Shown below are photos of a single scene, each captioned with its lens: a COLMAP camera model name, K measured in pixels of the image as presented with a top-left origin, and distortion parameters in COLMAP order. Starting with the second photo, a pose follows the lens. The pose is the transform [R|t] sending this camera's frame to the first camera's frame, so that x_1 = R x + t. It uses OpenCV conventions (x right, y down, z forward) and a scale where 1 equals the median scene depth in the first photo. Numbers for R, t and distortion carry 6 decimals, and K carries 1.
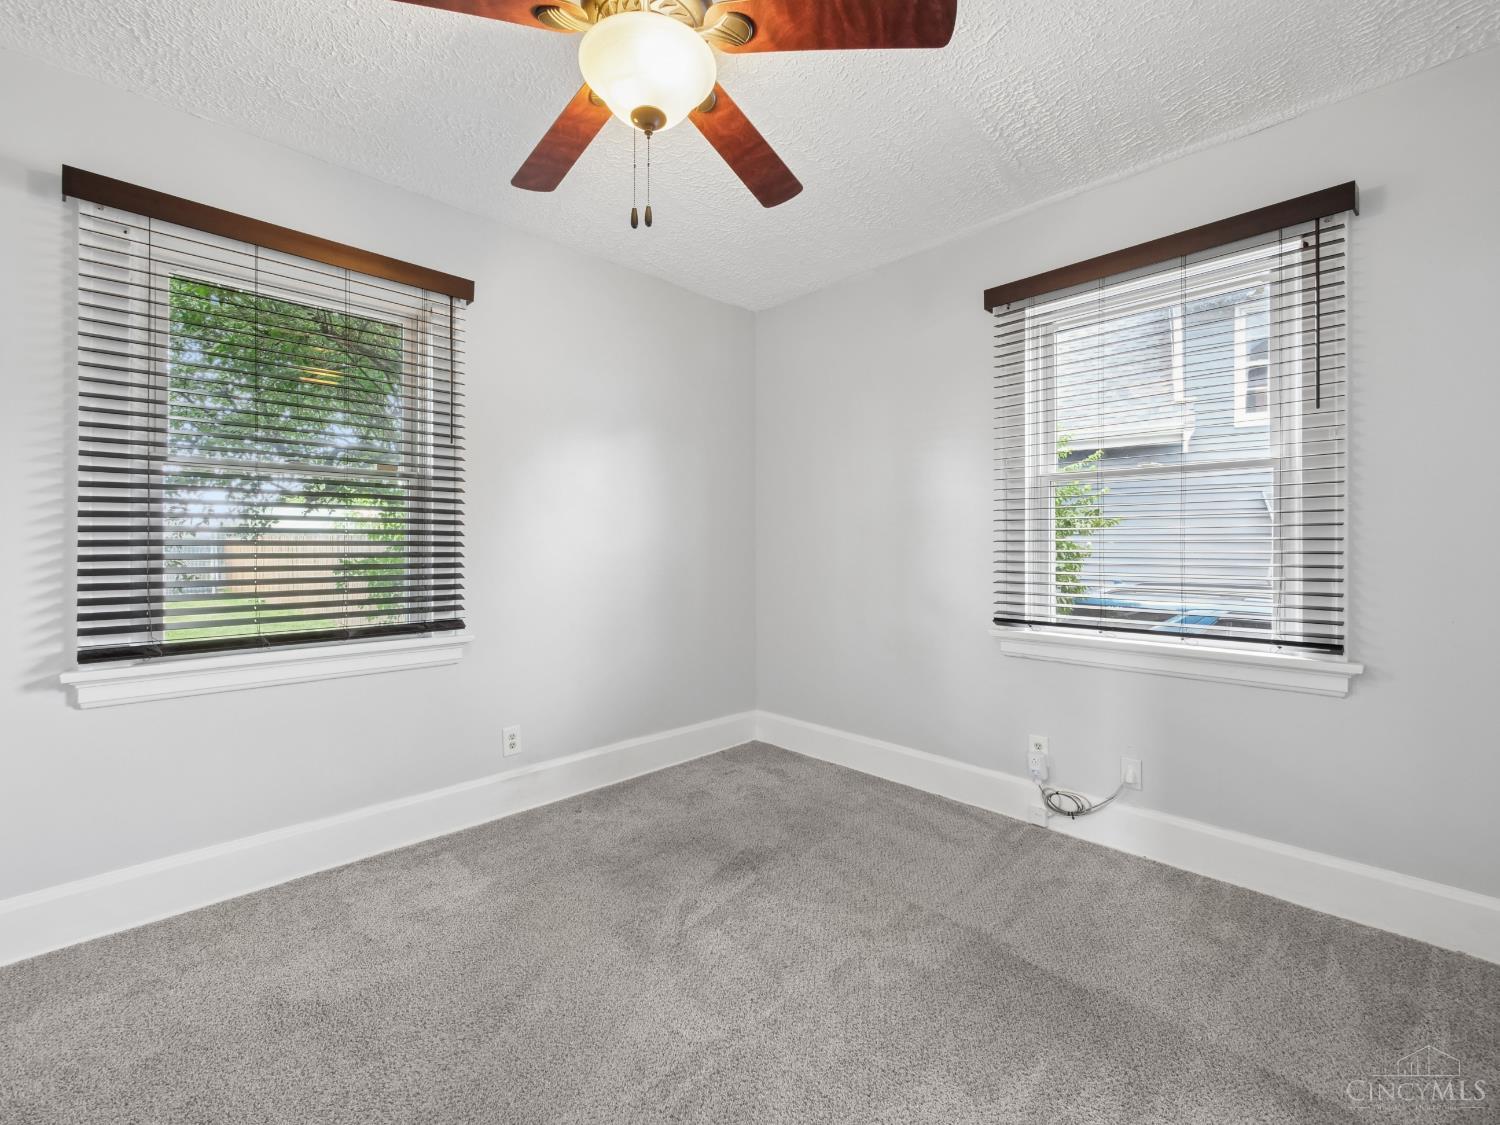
lens RADIAL K [[643.7, 0, 749.1], [0, 643.7, 551.5], [0, 0, 1]] dist [-0.001663, -0.000043]
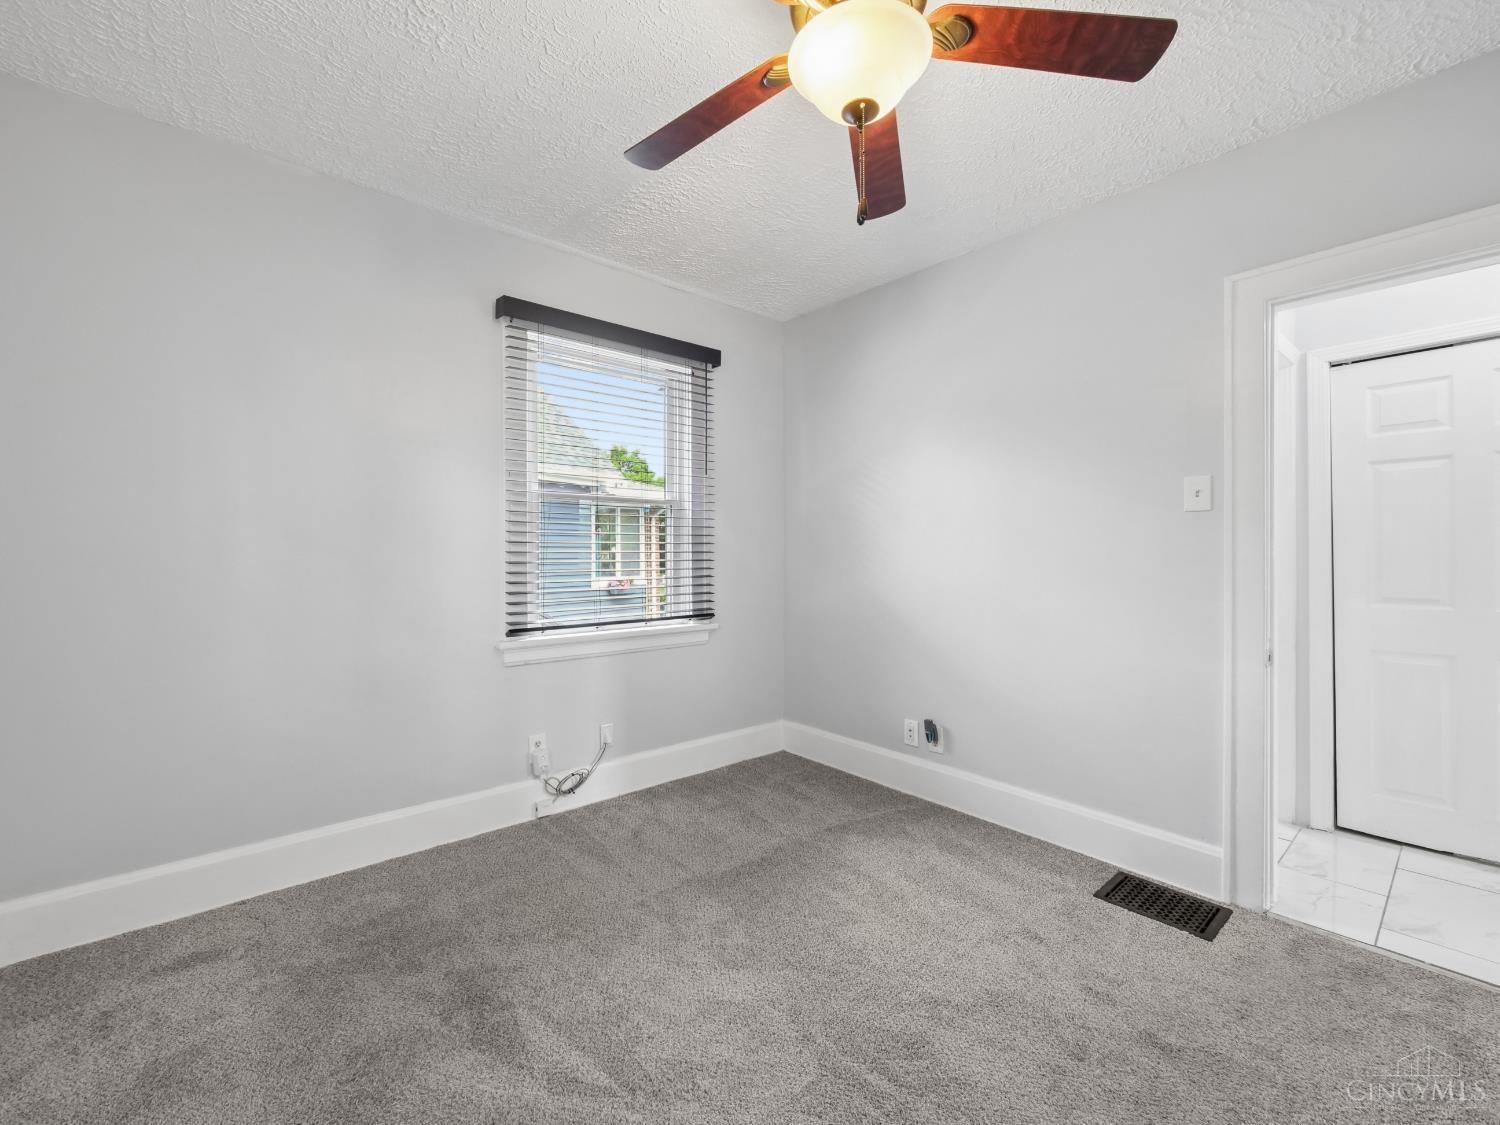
lens RADIAL K [[637.7, 0, 750.8], [0, 637.7, 556.4], [0, 0, 1]] dist [-0.001391, -0.000186]
pose [[0.065899, -0.006257, 0.997807, -0.655965], [0.009904, 0.999935, 0.005616, -0.013723], [-0.997777, 0.009512, 0.065957, 0.645009]]
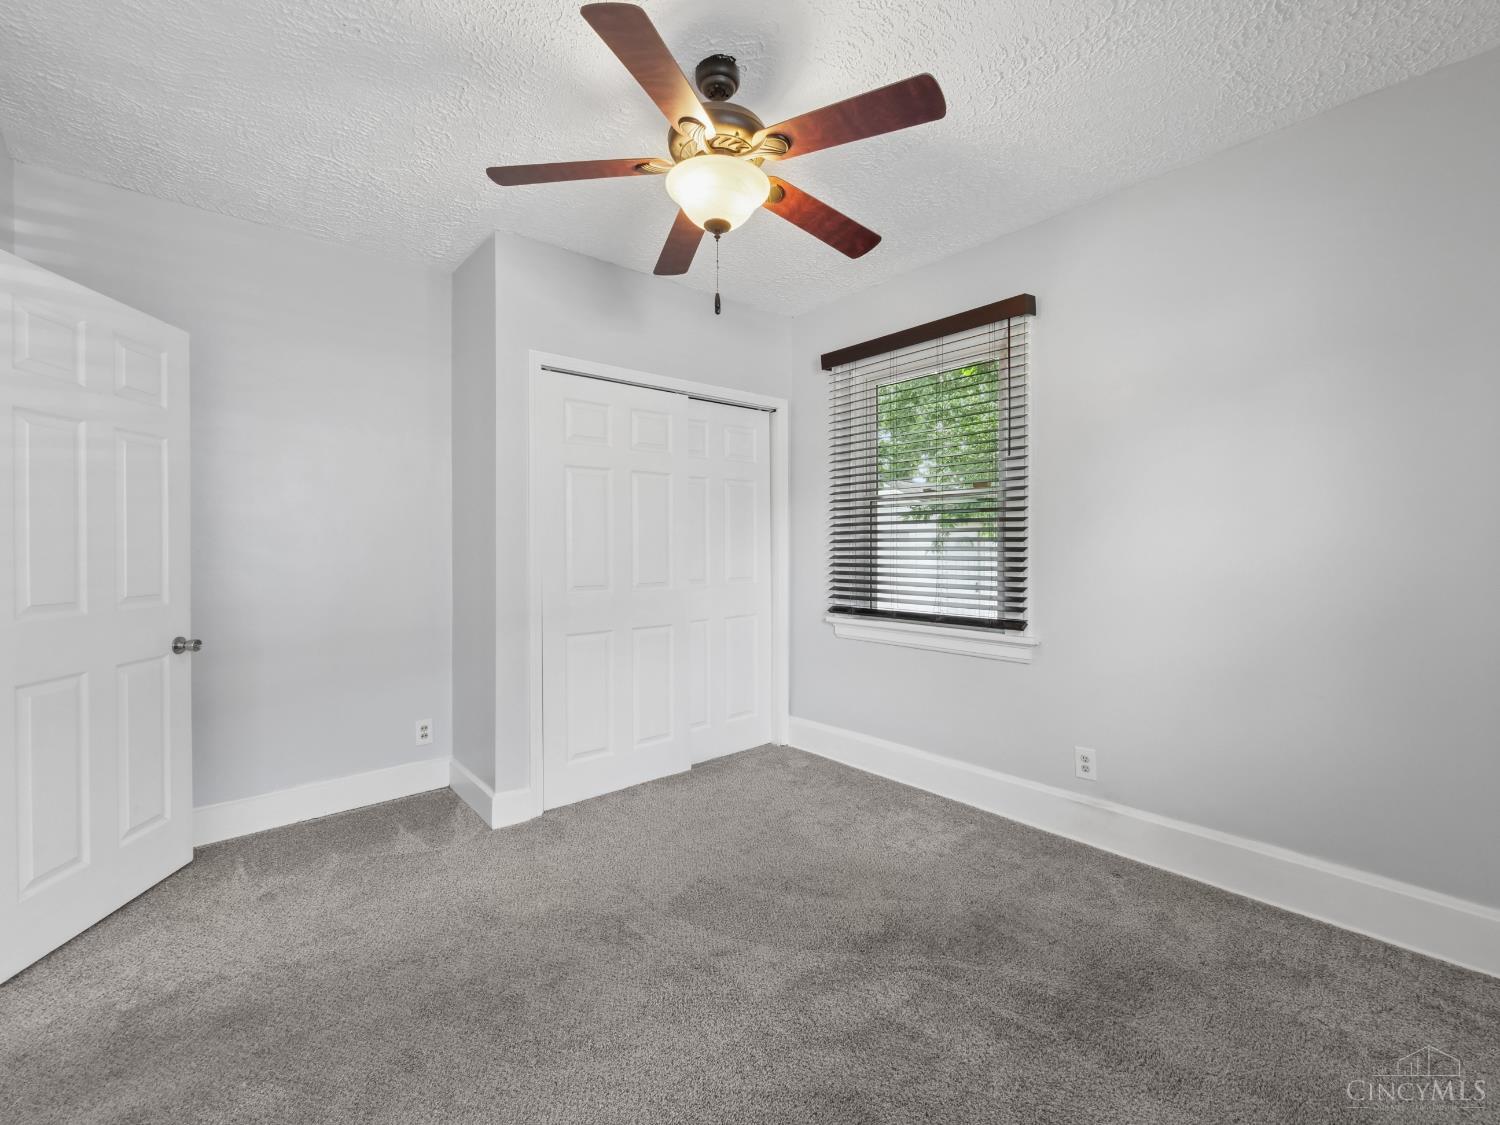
lens RADIAL K [[643.7, 0, 749.1], [0, 643.7, 551.5], [0, 0, 1]] dist [-0.001663, -0.000043]
pose [[-0.062653, 0.006180, -0.998016, 0.671217], [-0.006805, 0.999955, 0.006619, -0.012745], [0.998012, 0.007206, -0.062608, 0.673351]]
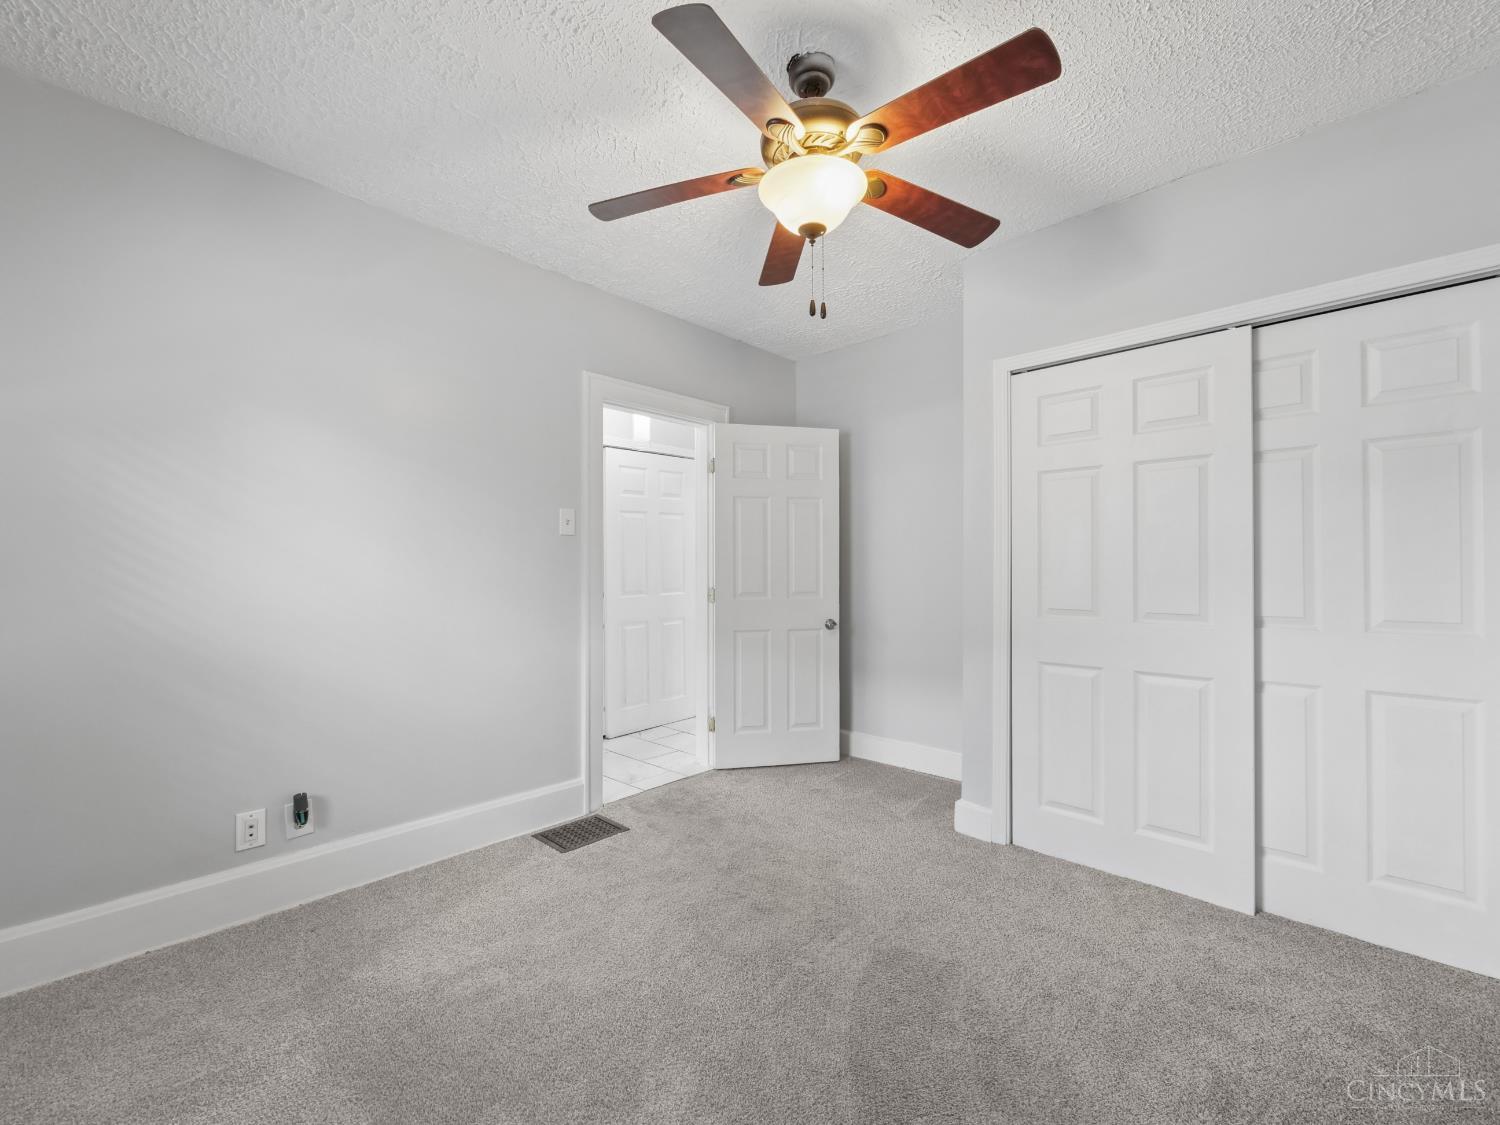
lens RADIAL K [[636.2, 0, 728.7], [0, 636.2, 564.6], [0, 0, 1]] dist [-0.001154, -0.000023]
pose [[-0.999962, 0.005854, -0.006415, 0.011080], [0.005809, 0.999959, 0.006977, -0.017213], [0.006456, 0.006939, -0.999955, 1.314106]]
